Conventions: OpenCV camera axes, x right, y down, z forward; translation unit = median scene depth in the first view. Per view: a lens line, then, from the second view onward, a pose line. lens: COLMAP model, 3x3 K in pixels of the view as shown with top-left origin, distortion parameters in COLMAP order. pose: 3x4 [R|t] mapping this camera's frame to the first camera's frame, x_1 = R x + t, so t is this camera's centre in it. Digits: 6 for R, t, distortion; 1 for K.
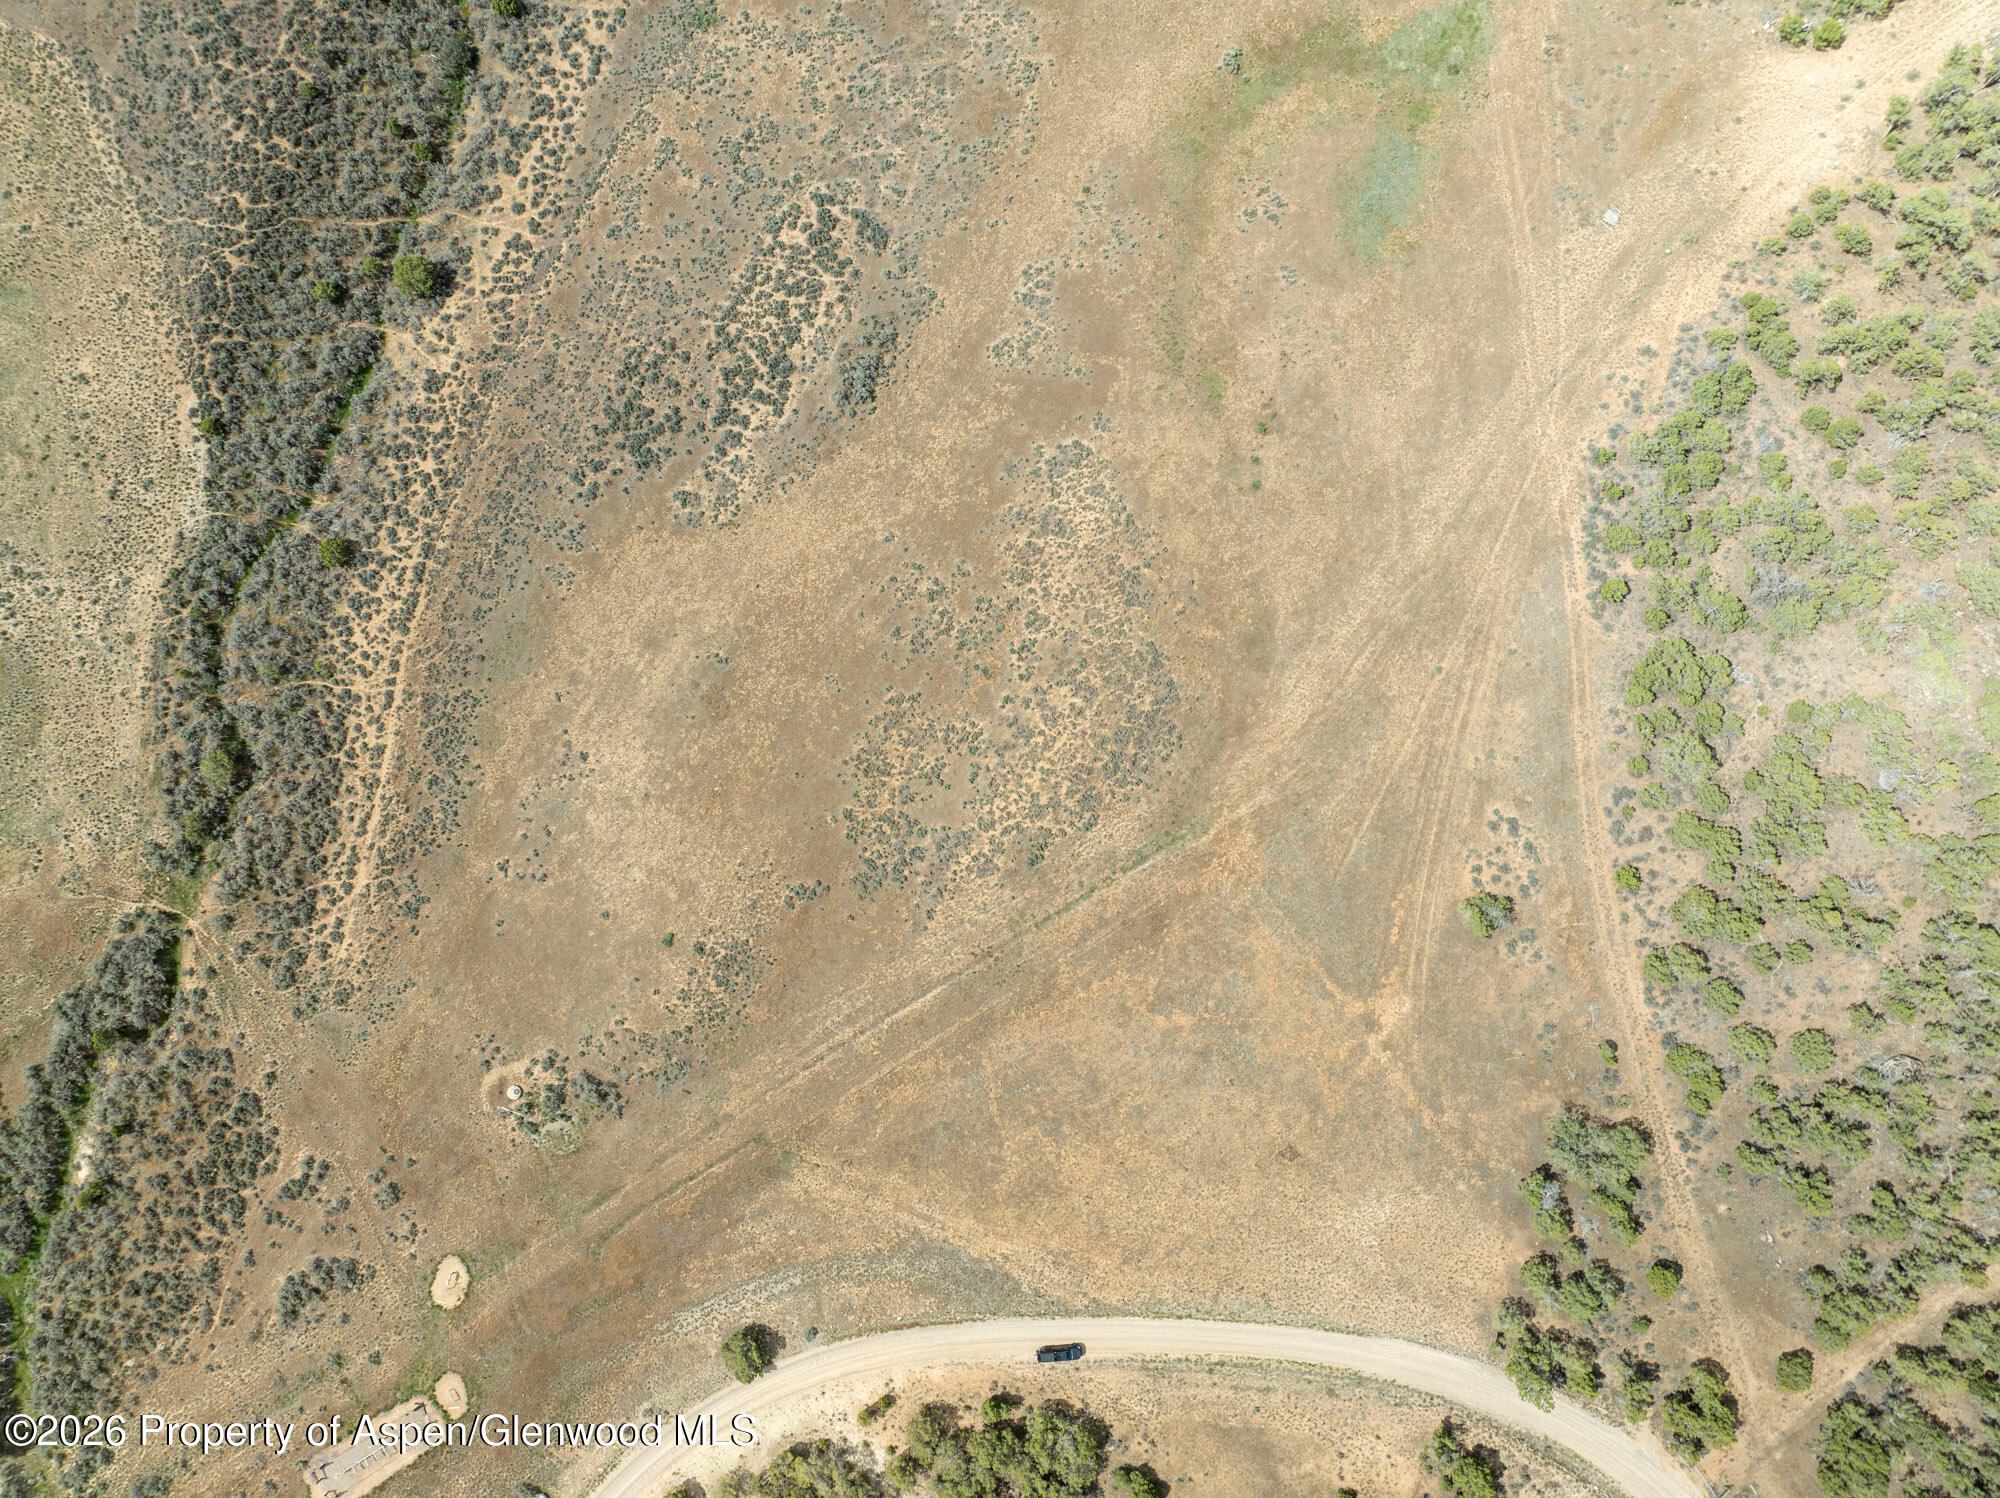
lens RADIAL K [[1396.5, 0, 998.5], [0, 1396.5, 766.3], [0, 0, 1]] dist [-0.010378, -0.045599]
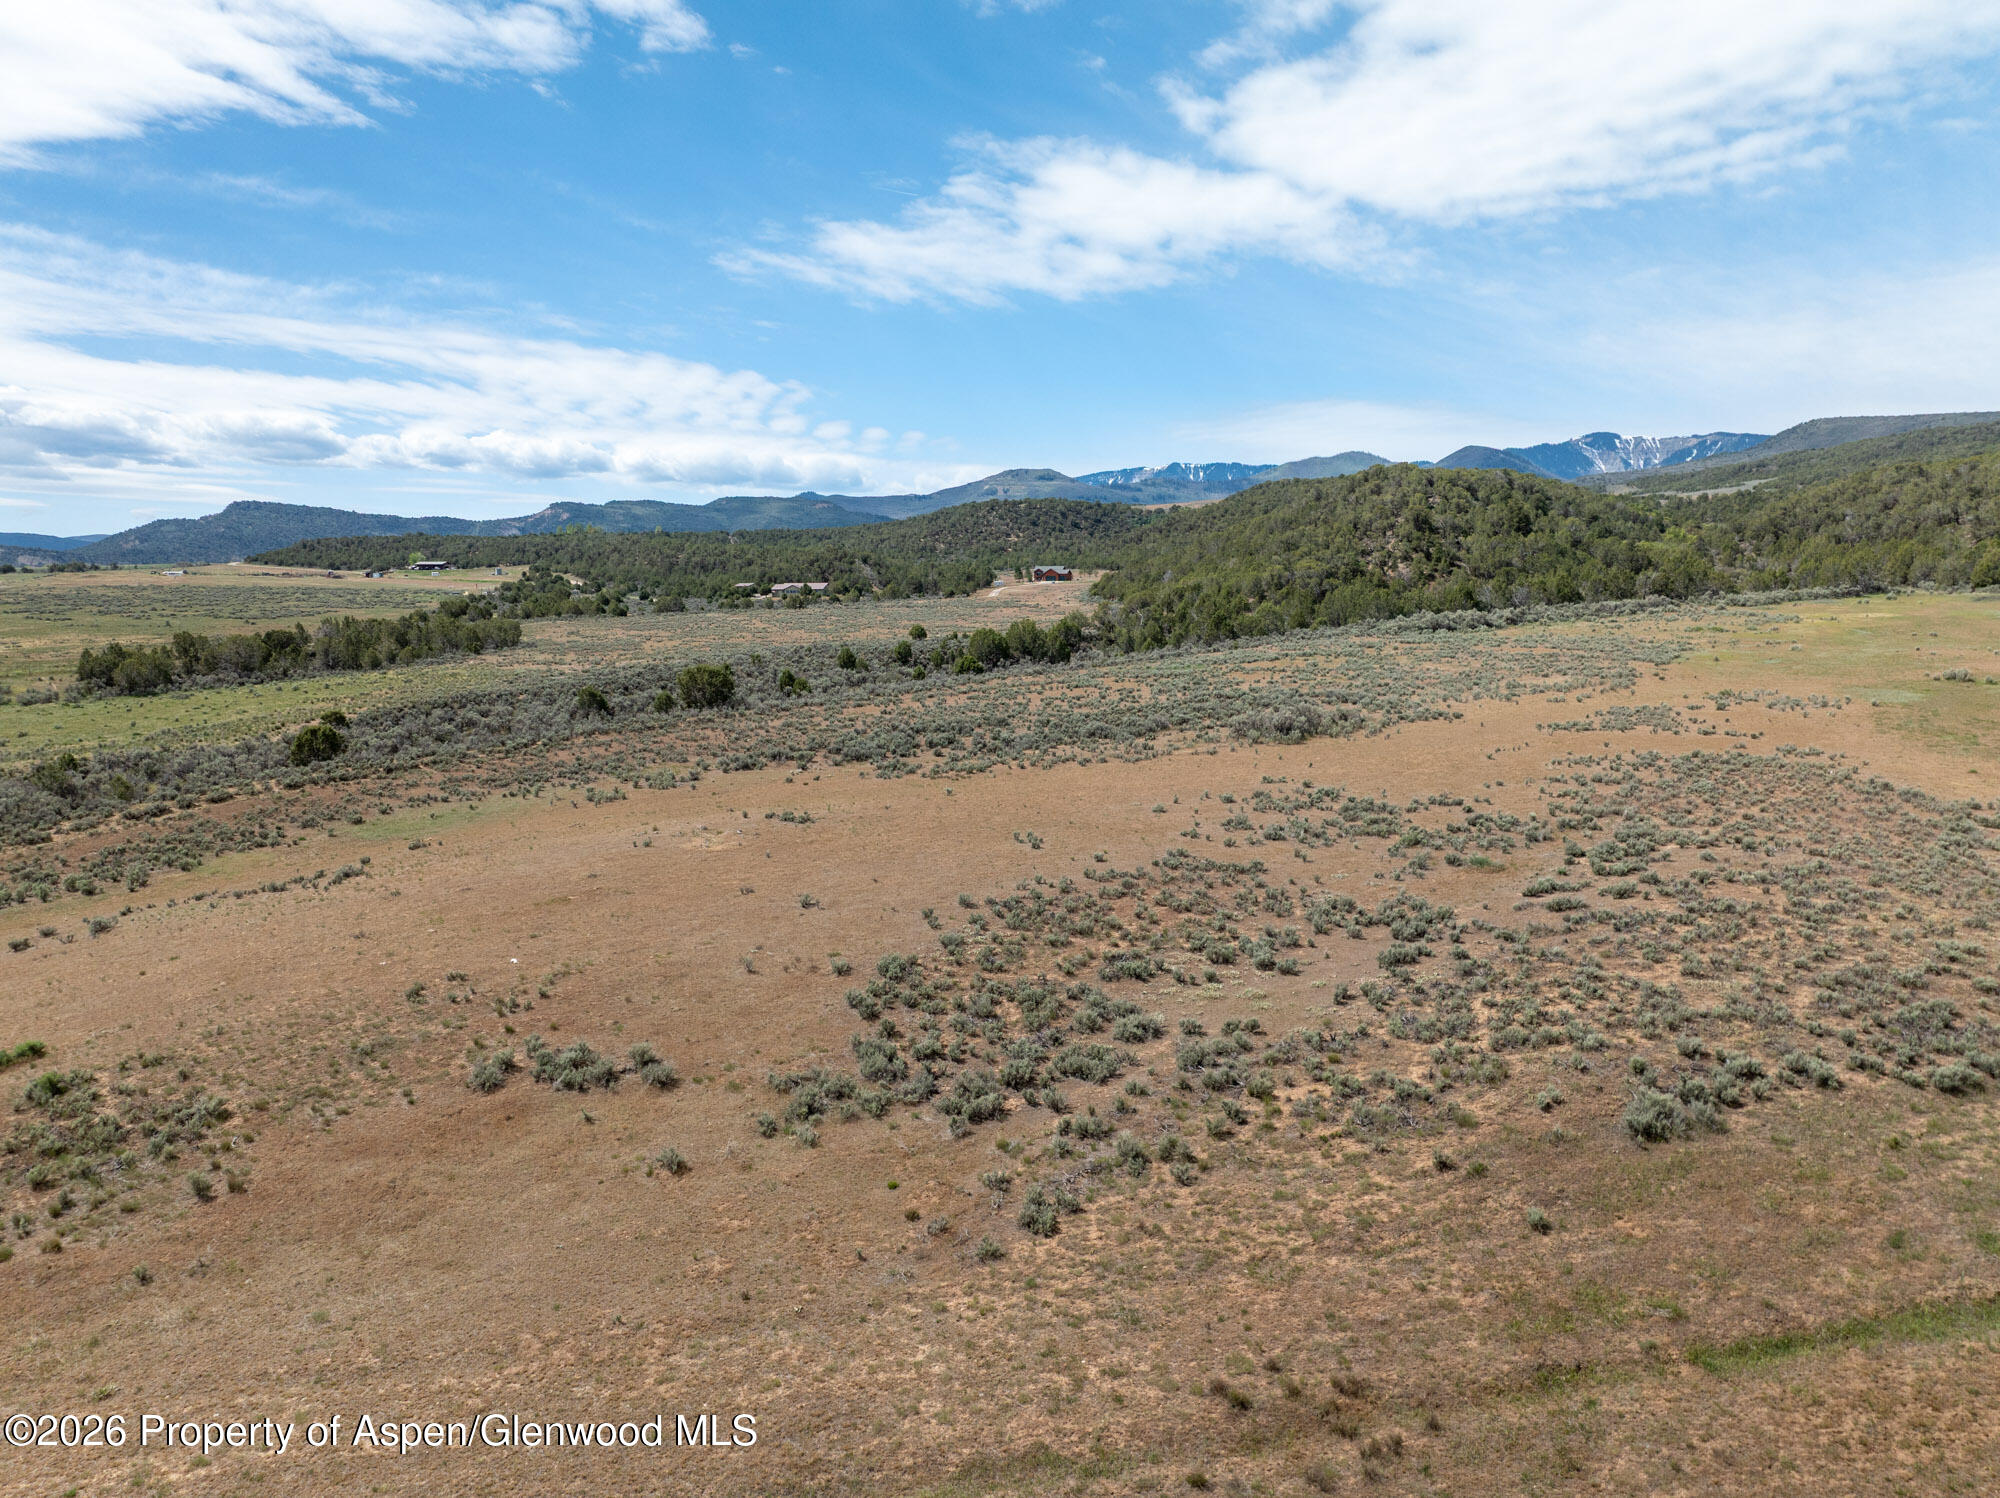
lens RADIAL K [[1396.5, 0, 998.5], [0, 1396.5, 766.3], [0, 0, 1]] dist [-0.010378, -0.045599]
pose [[0.916742, 0.028961, -0.398428, 0.015704], [-0.394996, 0.214706, -0.893241, 0.258168], [0.059676, 0.976249, 0.208269, 0.907639]]
